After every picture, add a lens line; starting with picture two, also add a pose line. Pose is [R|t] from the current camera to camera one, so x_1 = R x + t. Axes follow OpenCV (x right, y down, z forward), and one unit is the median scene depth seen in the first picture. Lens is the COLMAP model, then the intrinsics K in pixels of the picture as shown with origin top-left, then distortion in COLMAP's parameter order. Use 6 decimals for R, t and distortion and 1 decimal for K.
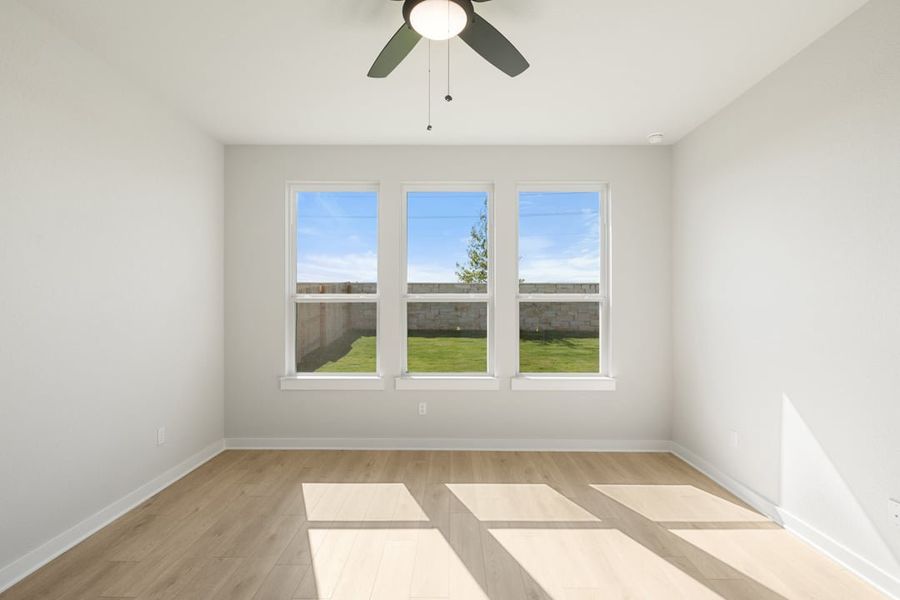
lens RADIAL K [[418.6, 0, 454.9], [0, 418.6, 298.0], [0, 0, 1]] dist [0.001449, -0.000984]
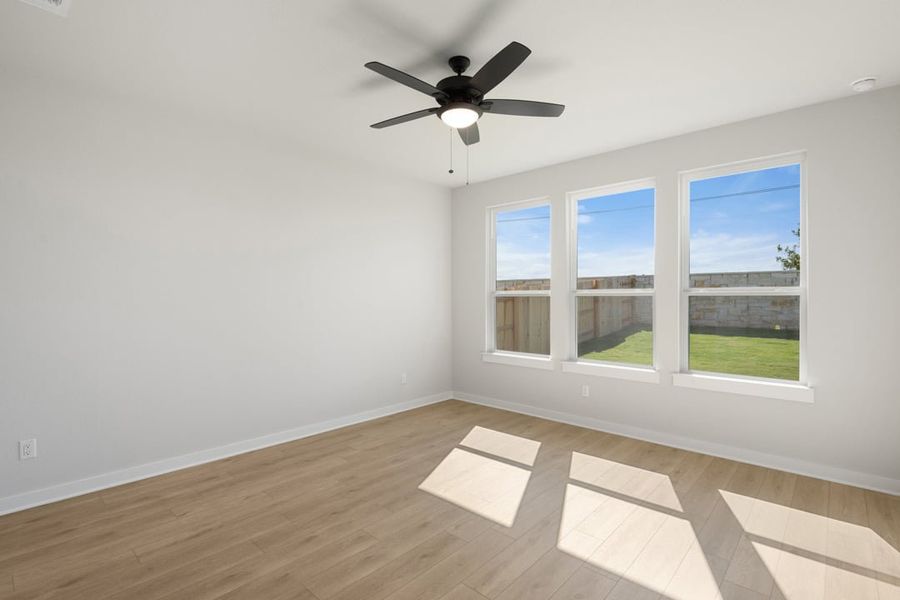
lens RADIAL K [[407.5, 0, 451.1], [0, 407.5, 300.9], [0, 0, 1]] dist [-0.003364, -0.000878]
pose [[0.760542, 0.005512, -0.649265, 0.131874], [0.009715, 0.999755, 0.019868, -0.001429], [0.649216, -0.021418, 0.760303, -0.024100]]
